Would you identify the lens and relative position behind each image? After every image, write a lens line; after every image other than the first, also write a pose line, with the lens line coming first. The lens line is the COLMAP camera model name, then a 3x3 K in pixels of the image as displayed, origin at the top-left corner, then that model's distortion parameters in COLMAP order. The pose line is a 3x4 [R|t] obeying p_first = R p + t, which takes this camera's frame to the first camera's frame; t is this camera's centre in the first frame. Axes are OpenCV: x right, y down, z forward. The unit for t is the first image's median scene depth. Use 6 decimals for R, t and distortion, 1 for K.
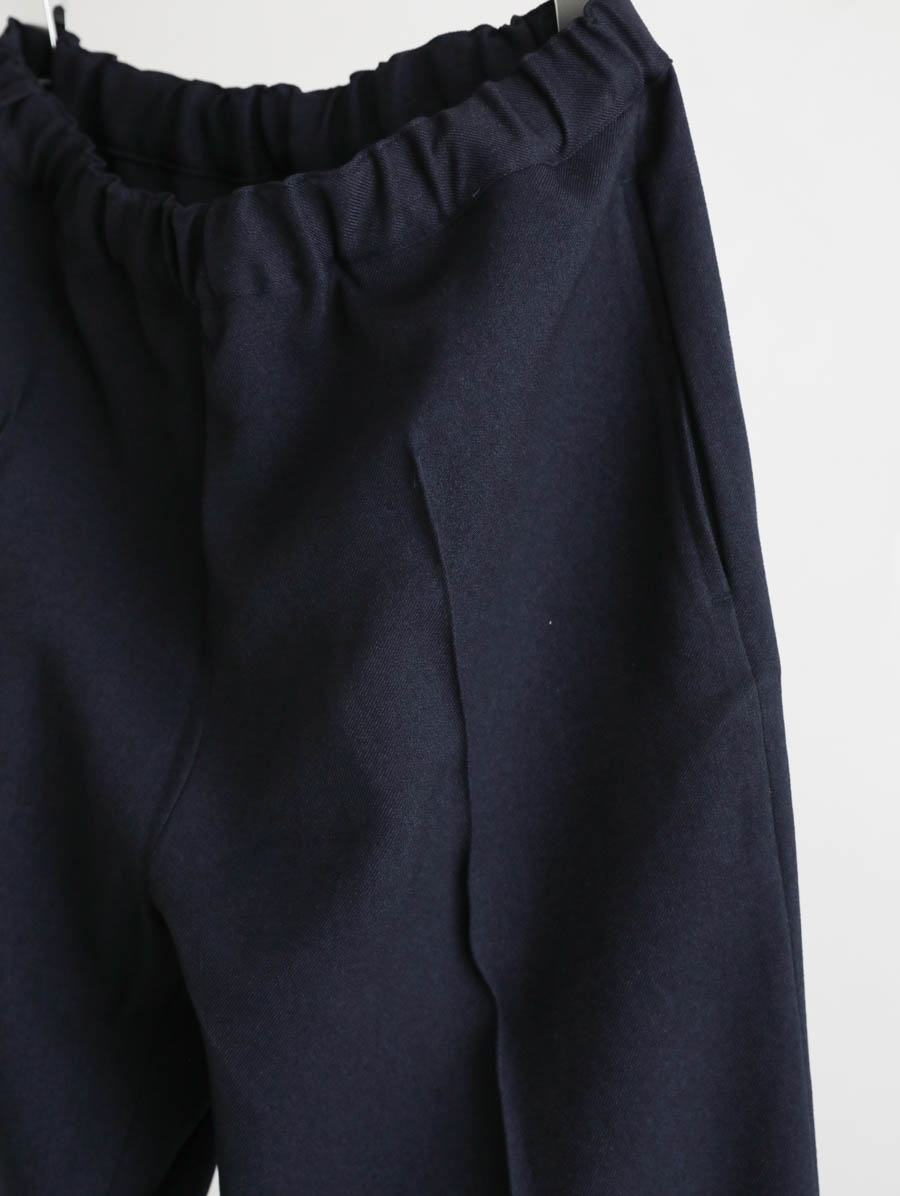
lens RADIAL K [[1665.7, 0, 451.0], [0, 1665.7, 591.4], [0, 0, 1]] dist [0.031756, 0.000000]
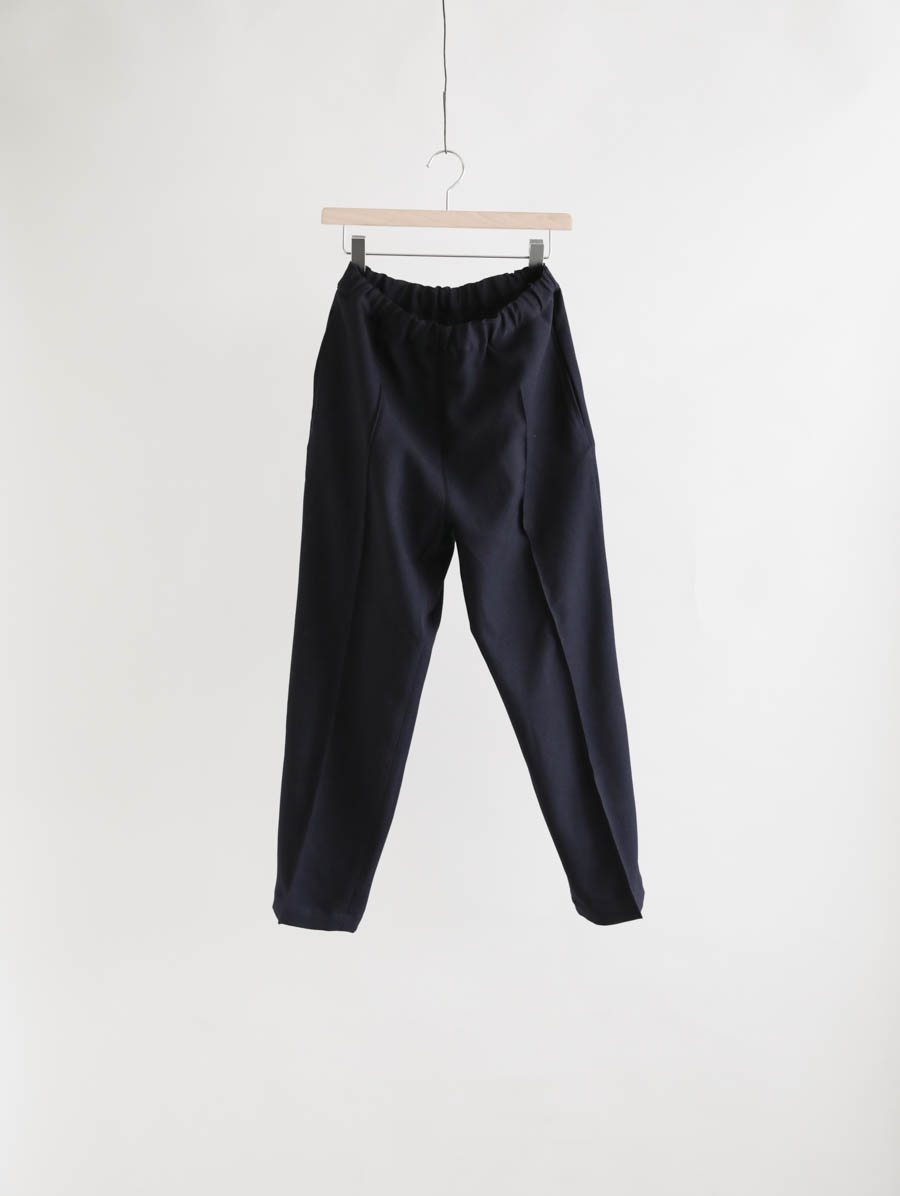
lens RADIAL K [[1665.7, 0, 443.7], [0, 1665.7, 598.1], [0, 0, 1]] dist [0.031756, 0.000000]
pose [[0.885585, -0.100294, 0.453520, -1.902002], [0.079089, 0.994711, 0.065539, 0.122099], [-0.457694, -0.022172, 0.888833, -2.278449]]
